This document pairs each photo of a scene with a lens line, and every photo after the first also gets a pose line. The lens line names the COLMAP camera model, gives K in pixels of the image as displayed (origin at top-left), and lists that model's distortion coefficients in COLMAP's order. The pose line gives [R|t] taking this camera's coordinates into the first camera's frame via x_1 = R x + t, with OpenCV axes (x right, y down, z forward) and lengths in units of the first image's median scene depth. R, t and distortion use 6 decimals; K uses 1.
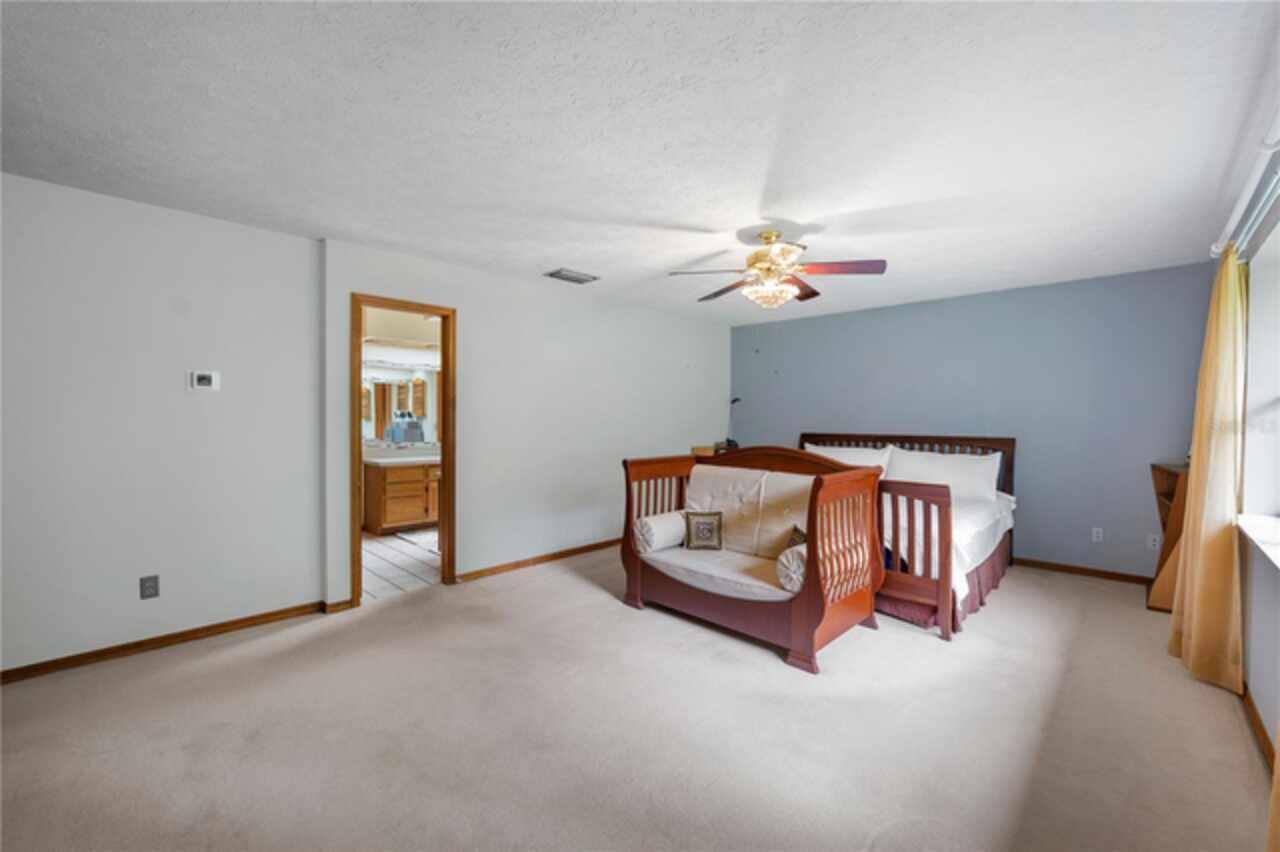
lens RADIAL K [[514.1, 0, 640.0], [0, 514.1, 426.0], [0, 0, 1]] dist [-0.000016, -0.000002]
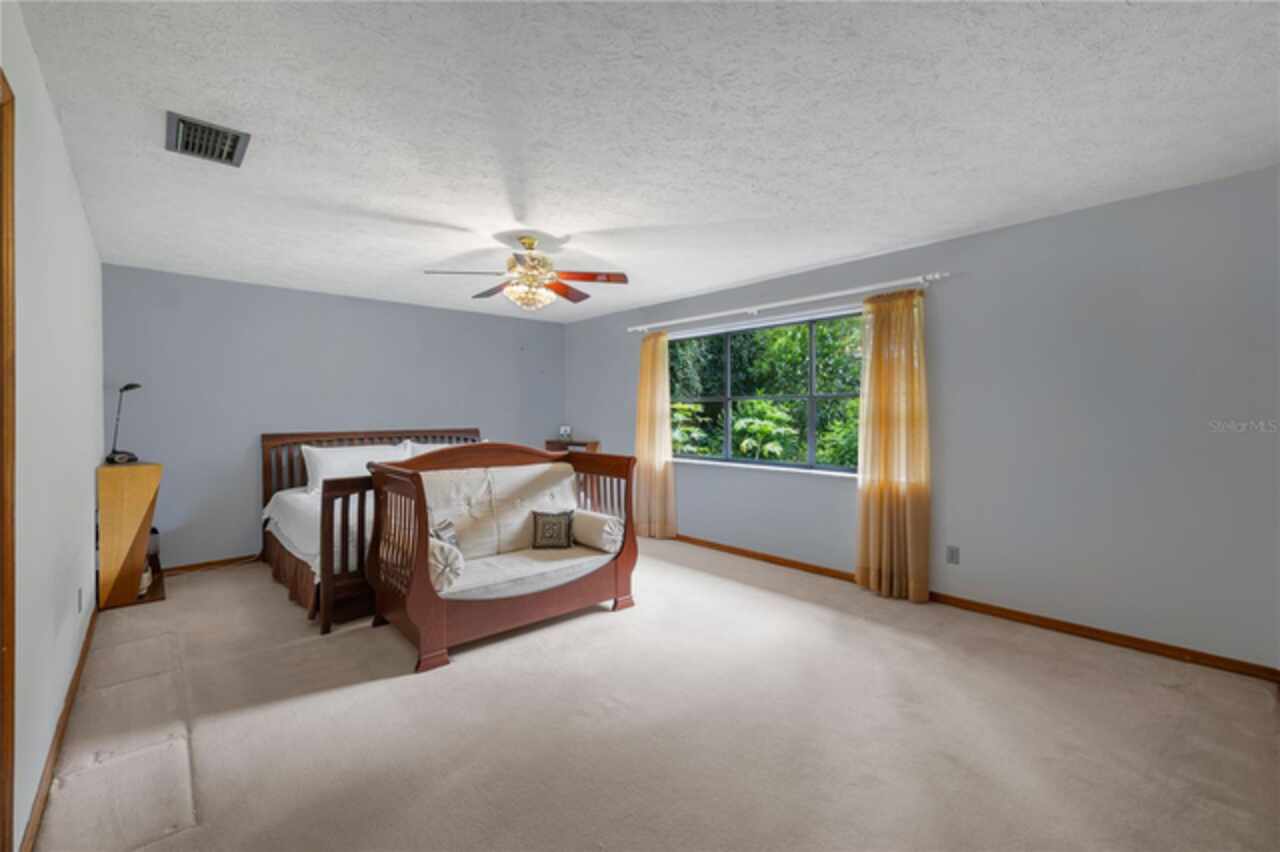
lens RADIAL K [[540.0, 0, 640.3], [0, 540.0, 411.1], [0, 0, 1]] dist [-0.000477, -0.000129]
pose [[0.073238, 0.001725, 0.997313, -0.790831], [0.021667, 0.999760, -0.003321, -0.011058], [-0.997079, 0.021852, 0.073183, 0.654852]]
